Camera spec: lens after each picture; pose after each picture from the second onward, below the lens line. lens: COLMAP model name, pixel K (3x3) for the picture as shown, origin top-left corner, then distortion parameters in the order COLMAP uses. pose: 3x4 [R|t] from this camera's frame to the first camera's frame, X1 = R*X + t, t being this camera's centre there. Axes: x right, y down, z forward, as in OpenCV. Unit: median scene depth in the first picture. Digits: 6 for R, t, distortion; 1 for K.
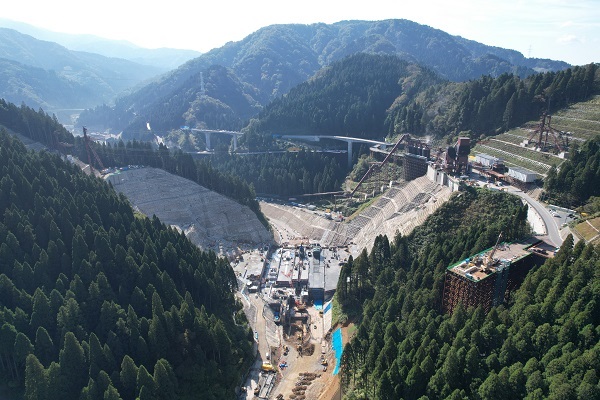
lens RADIAL K [[384.1, 0, 300.0], [0, 384.1, 200.0], [0, 0, 1]] dist [-0.081635, 0.080311]
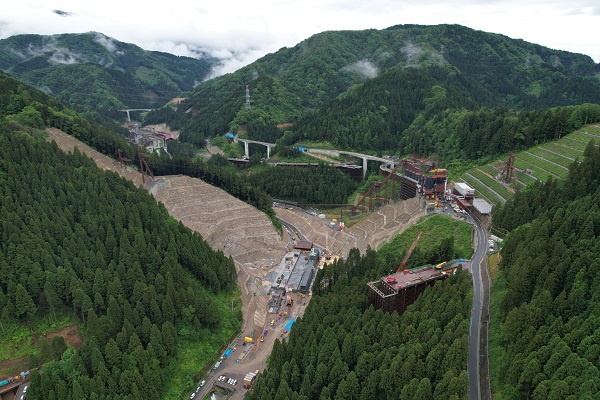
lens RADIAL K [[384.1, 0, 300.0], [0, 384.1, 200.0], [0, 0, 1]] dist [-0.081635, 0.080311]
pose [[0.987276, 0.061804, -0.146511, 0.153003], [-0.059429, 0.998021, 0.020536, -0.057910], [0.147490, -0.011568, 0.988996, -0.186270]]
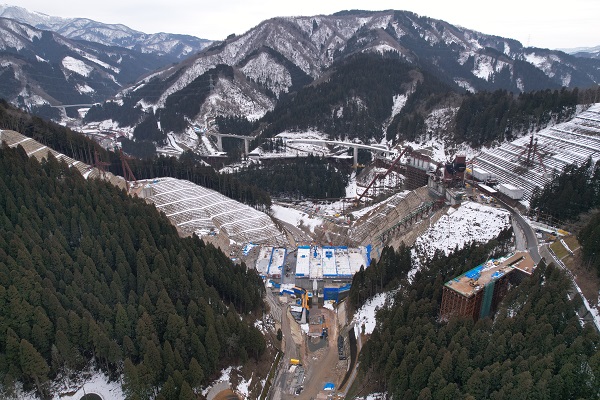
lens RADIAL K [[384.1, 0, 300.0], [0, 384.1, 200.0], [0, 0, 1]] dist [-0.081635, 0.080311]
pose [[0.999970, -0.005508, 0.005358, -0.042671], [0.005271, 0.999047, 0.043322, -0.071129], [-0.005592, -0.043293, 0.999047, -0.104582]]
